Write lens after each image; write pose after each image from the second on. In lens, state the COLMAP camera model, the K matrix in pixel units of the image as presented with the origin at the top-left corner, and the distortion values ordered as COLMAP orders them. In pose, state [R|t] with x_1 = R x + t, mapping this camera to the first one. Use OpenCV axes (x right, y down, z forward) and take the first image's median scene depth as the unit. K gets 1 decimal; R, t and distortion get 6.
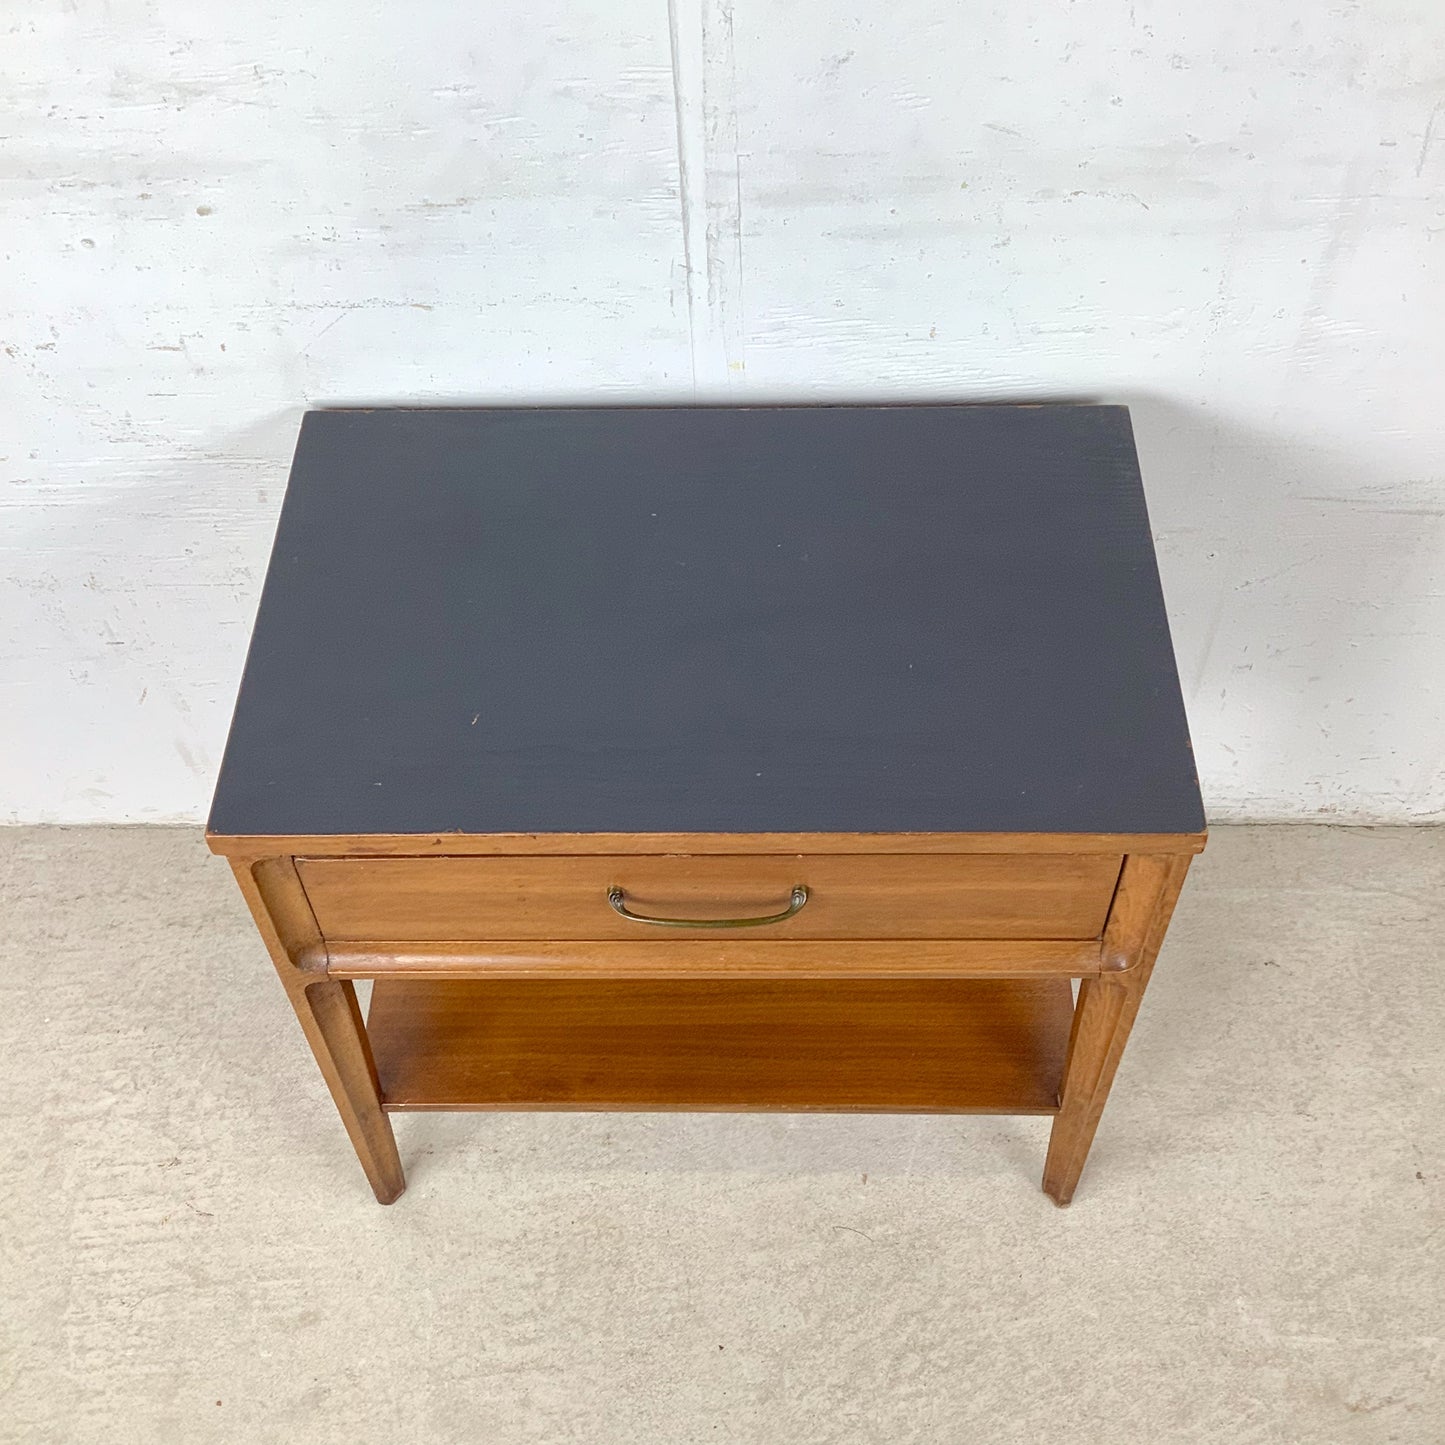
lens RADIAL K [[1744.2, 0, 724.5], [0, 1744.2, 716.9], [0, 0, 1]] dist [0.151729, -0.359343]
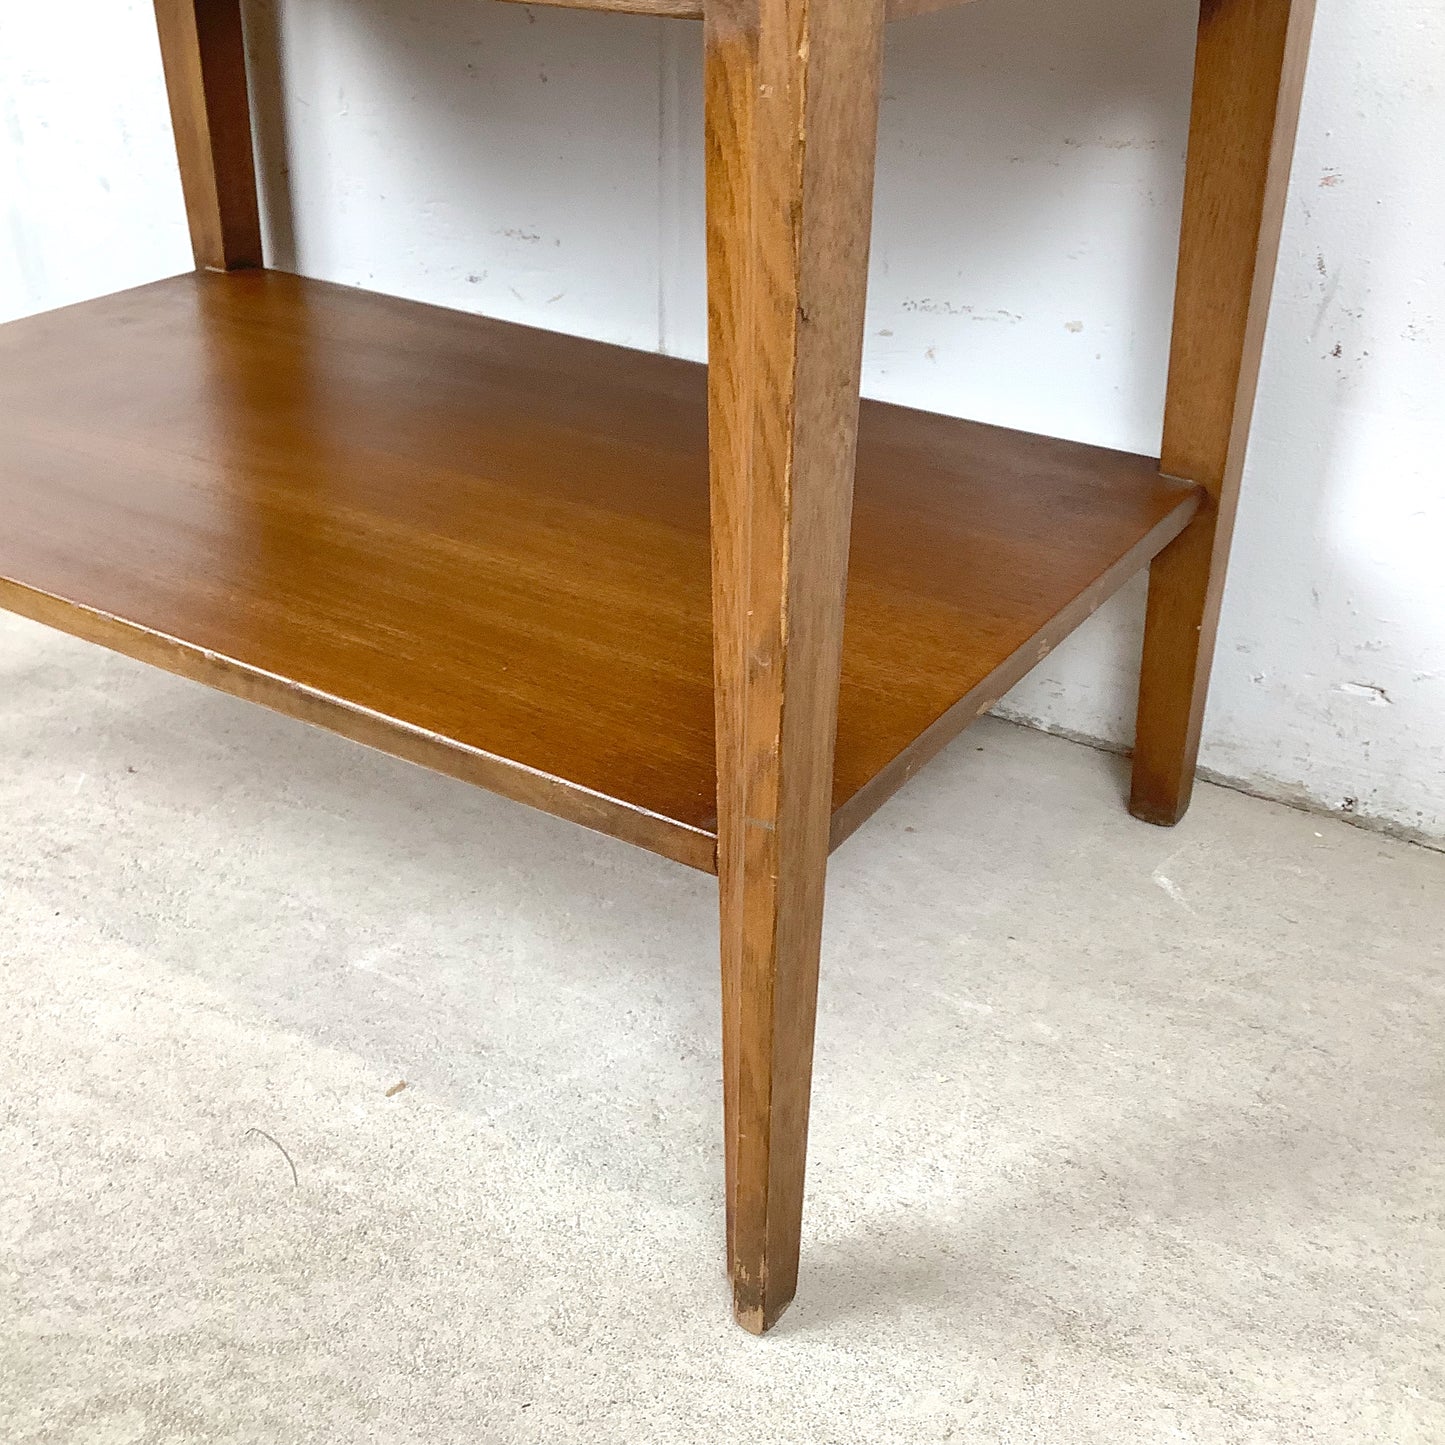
lens RADIAL K [[1741.1, 0, 722.5], [0, 1741.1, 722.5], [0, 0, 1]] dist [0.138460, -0.332056]
pose [[0.844842, 0.284861, -0.452875, 0.330052], [-0.439440, 0.852303, -0.283676, 0.290554], [0.305179, 0.438673, 0.845241, 0.672232]]
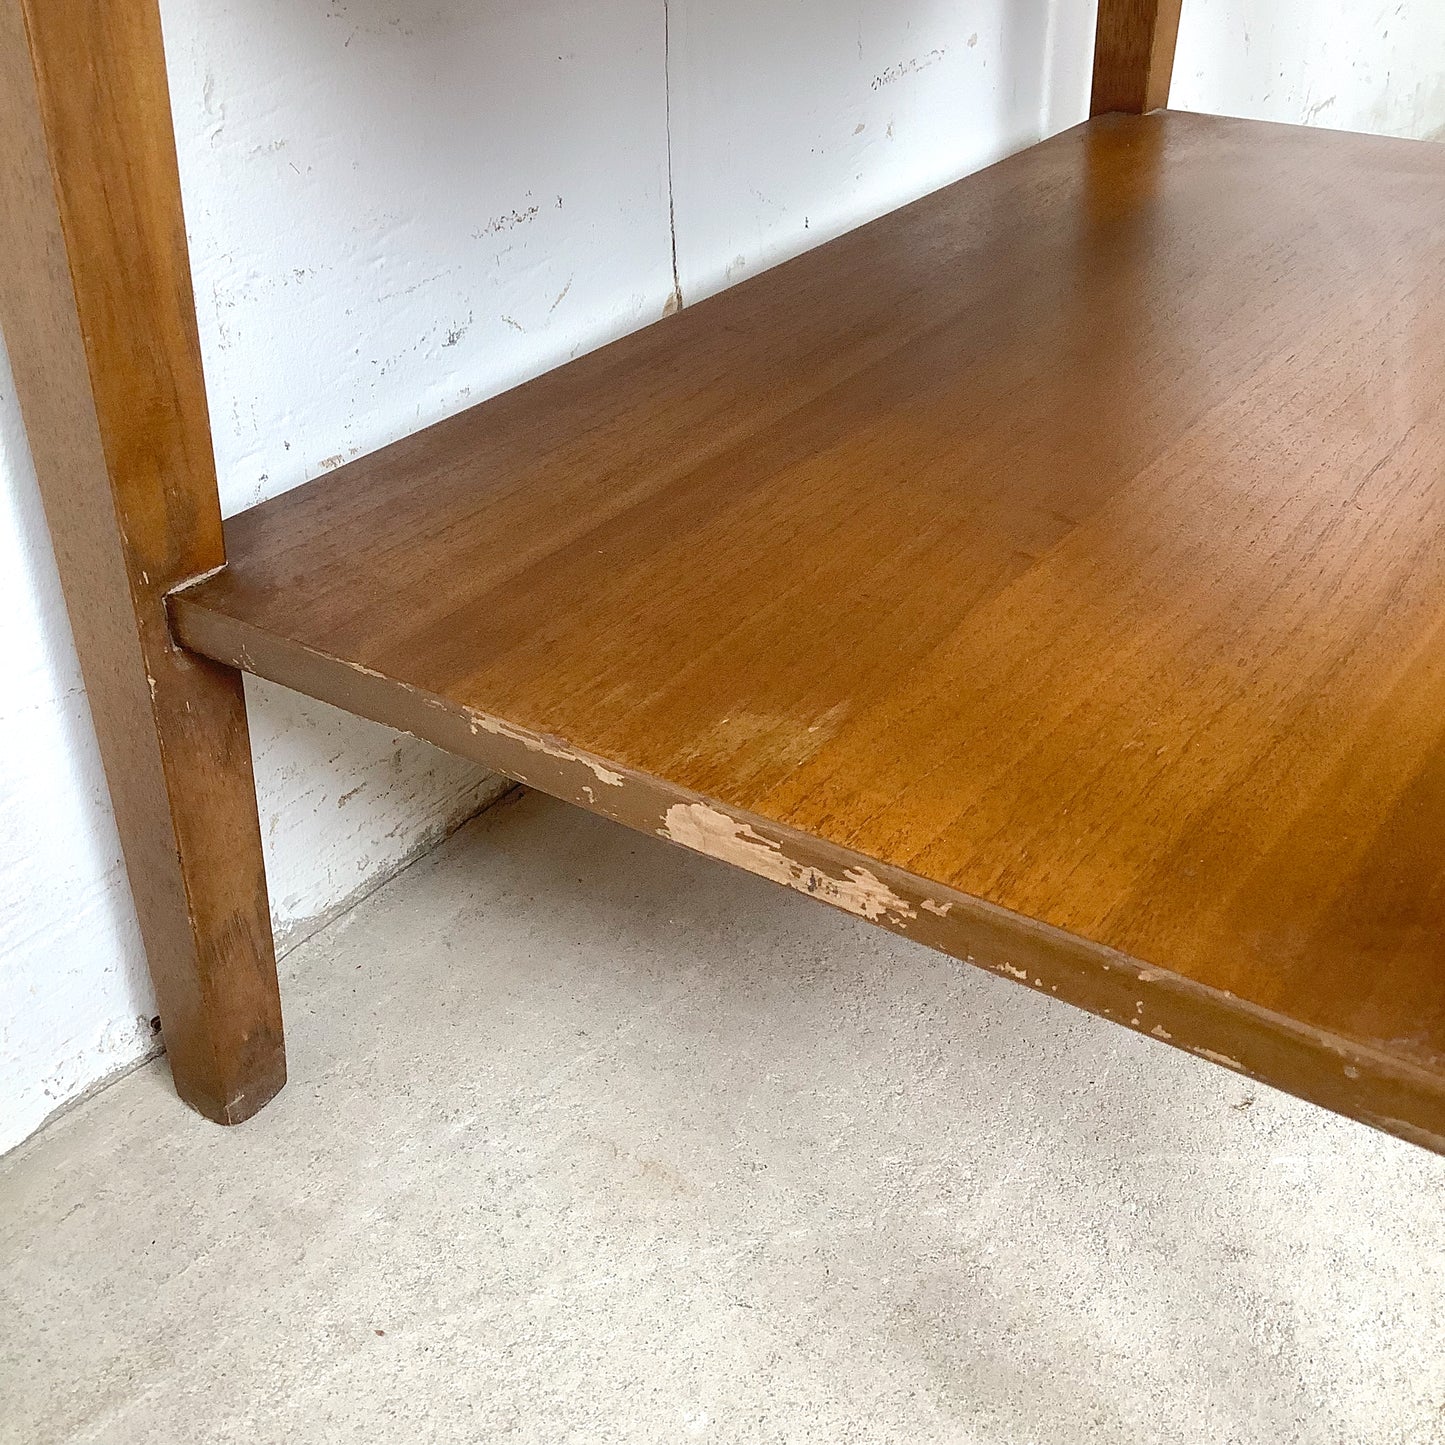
lens RADIAL K [[1752.2, 0, 720.8], [0, 1752.2, 717.6], [0, 0, 1]] dist [0.138842, -0.310819]
pose [[0.558636, -0.419762, 0.715350, -0.363458], [0.657432, 0.749936, -0.073349, 0.126989], [-0.505677, 0.511269, 0.694906, 0.881872]]
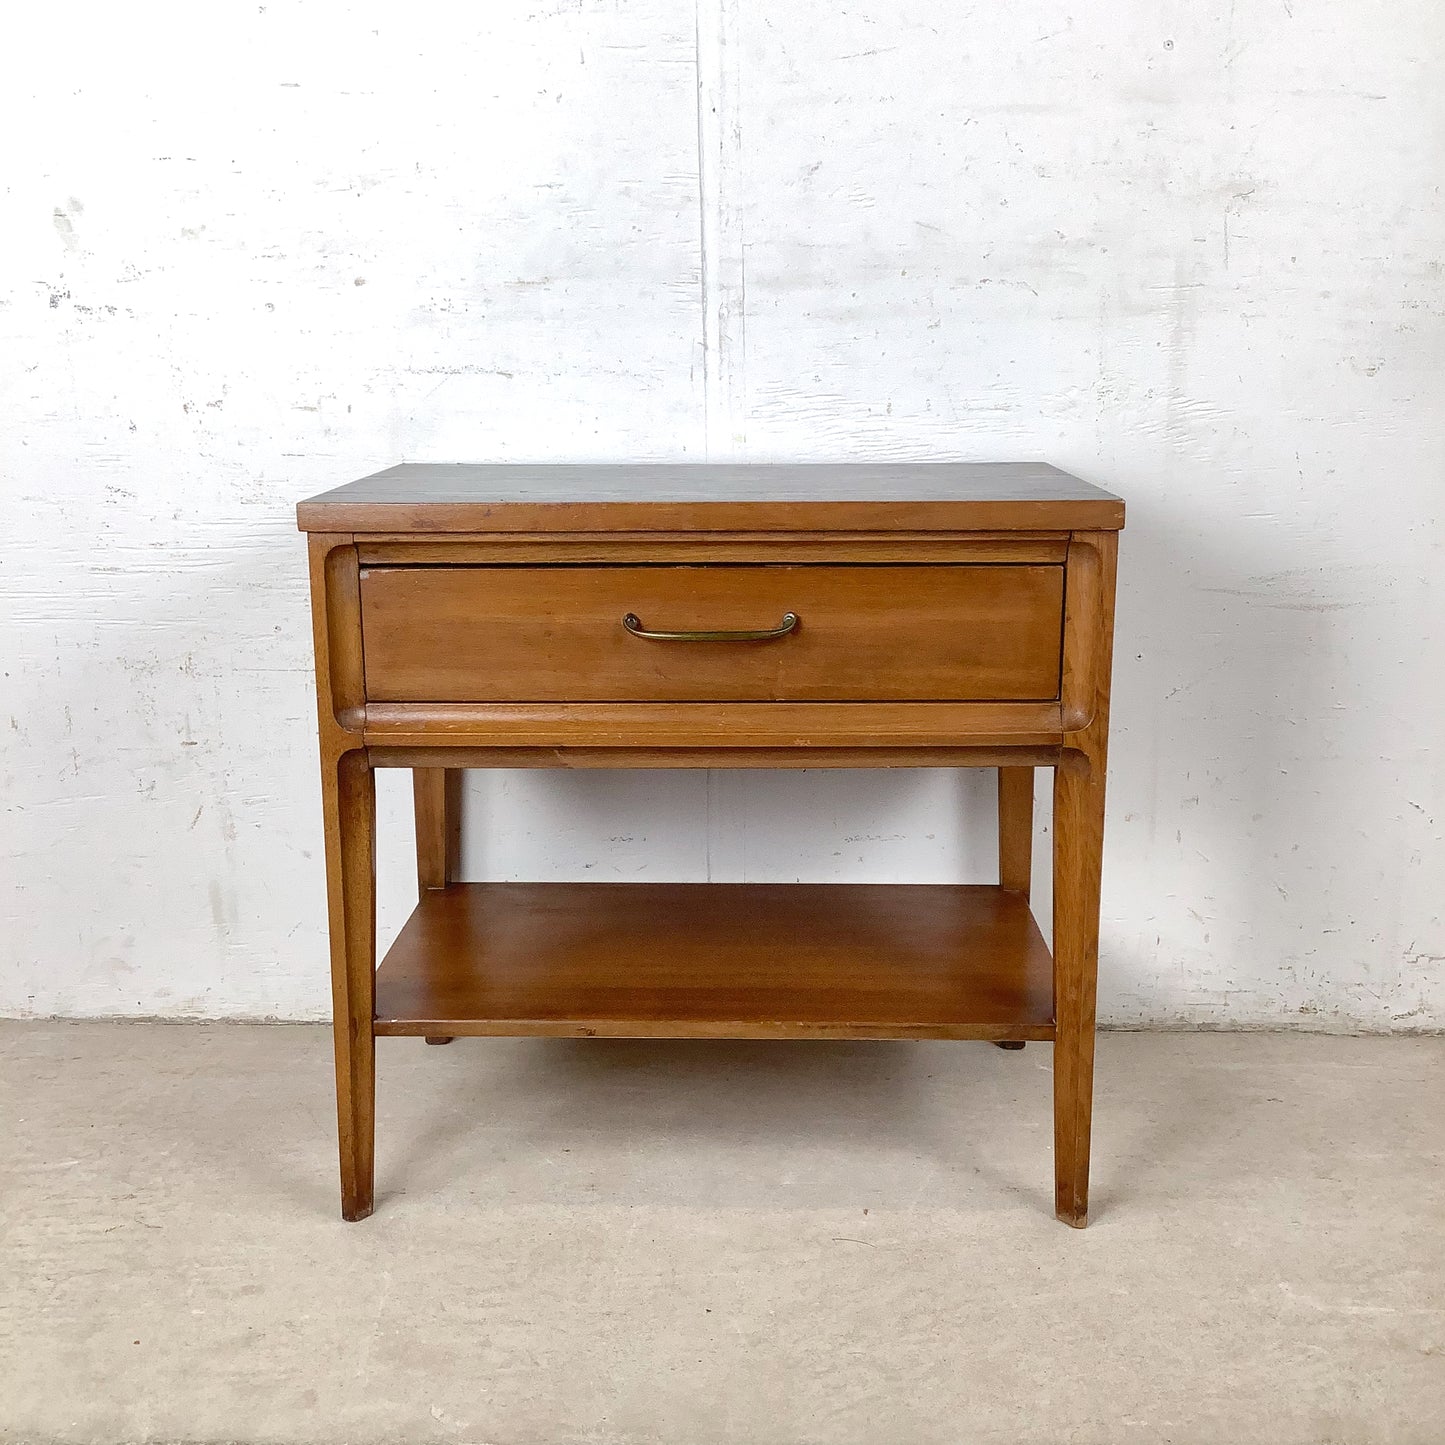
lens RADIAL K [[1744.2, 0, 724.5], [0, 1744.2, 716.9], [0, 0, 1]] dist [0.151729, -0.359343]
pose [[0.999827, 0.017219, -0.007071, 0.007428], [-0.017747, 0.767169, -0.641200, 0.703758], [-0.005616, 0.641214, 0.767341, 0.123077]]
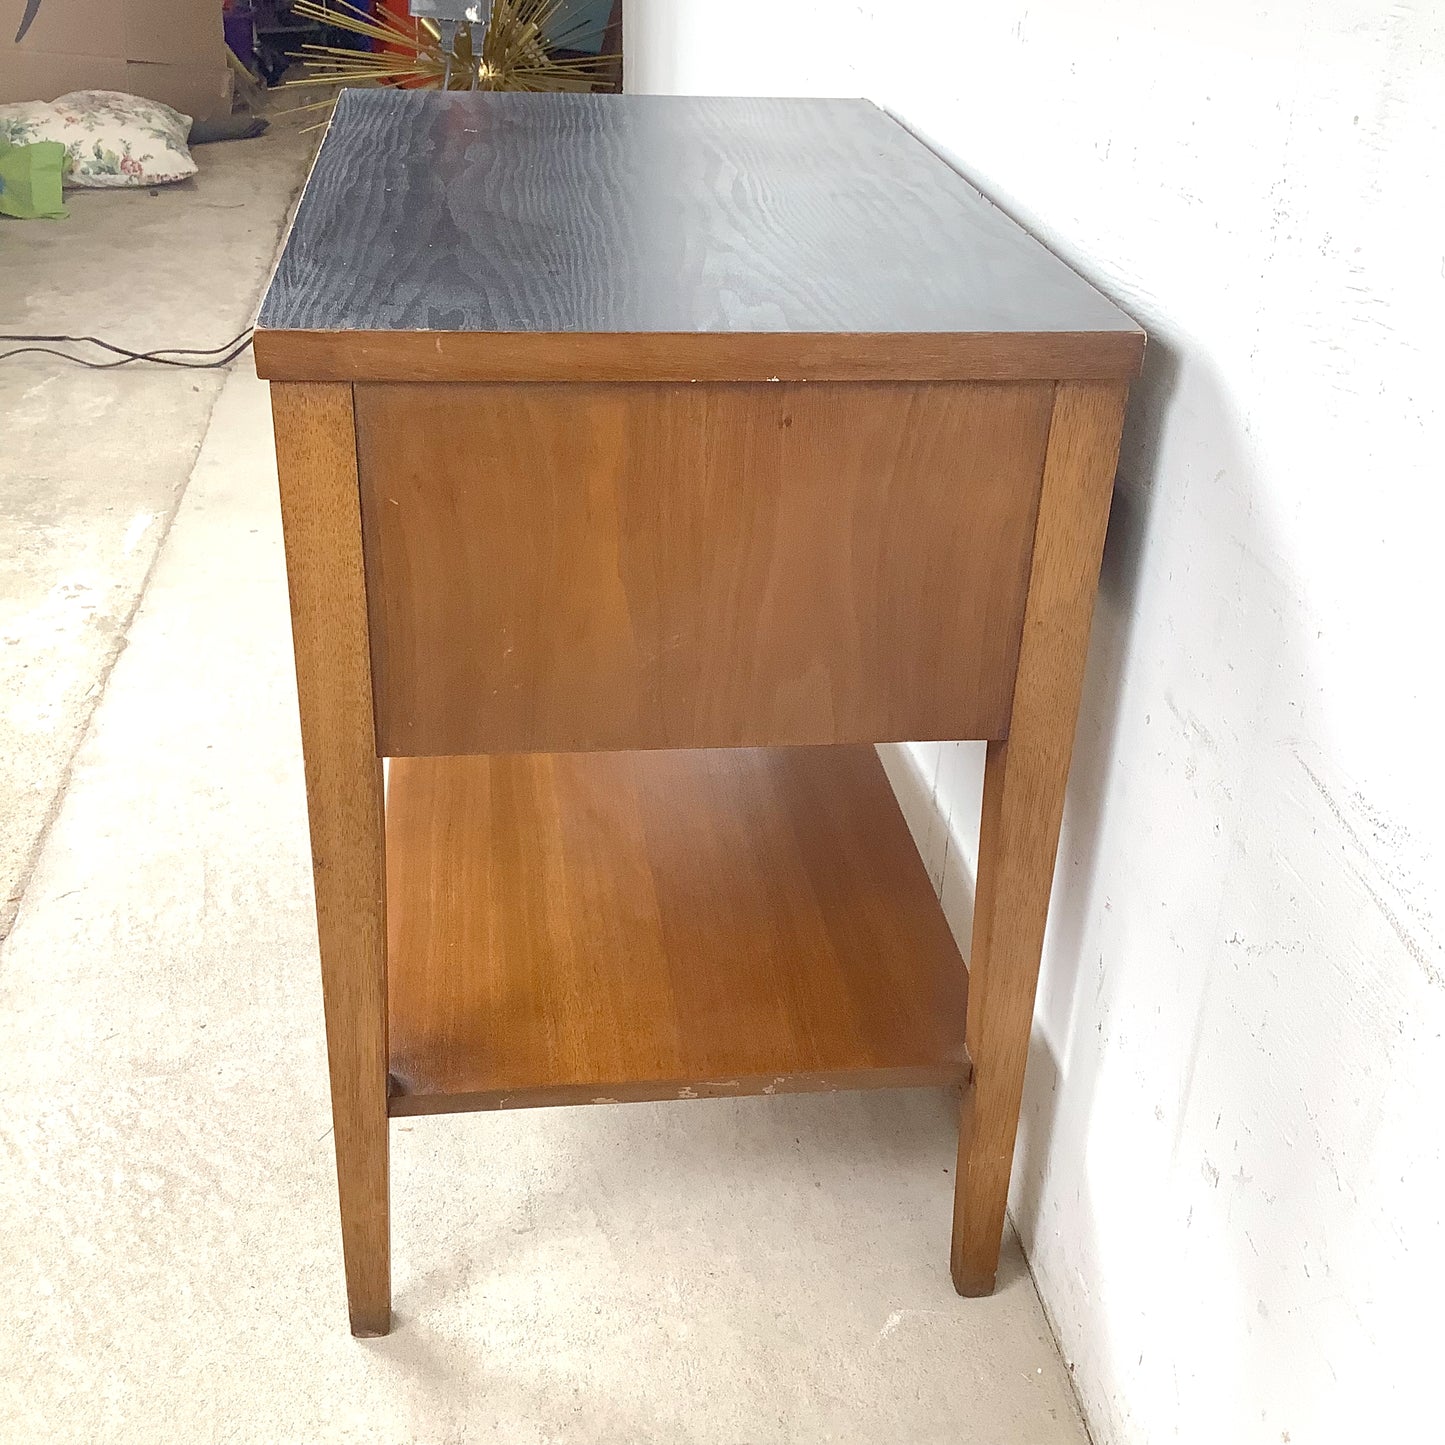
lens RADIAL K [[1752.2, 0, 720.8], [0, 1752.2, 717.6], [0, 0, 1]] dist [0.138842, -0.310819]
pose [[0.137446, 0.488416, -0.861718, 0.704488], [-0.807754, 0.558782, 0.187875, -0.091194], [0.573274, 0.670233, 0.471322, 0.643081]]
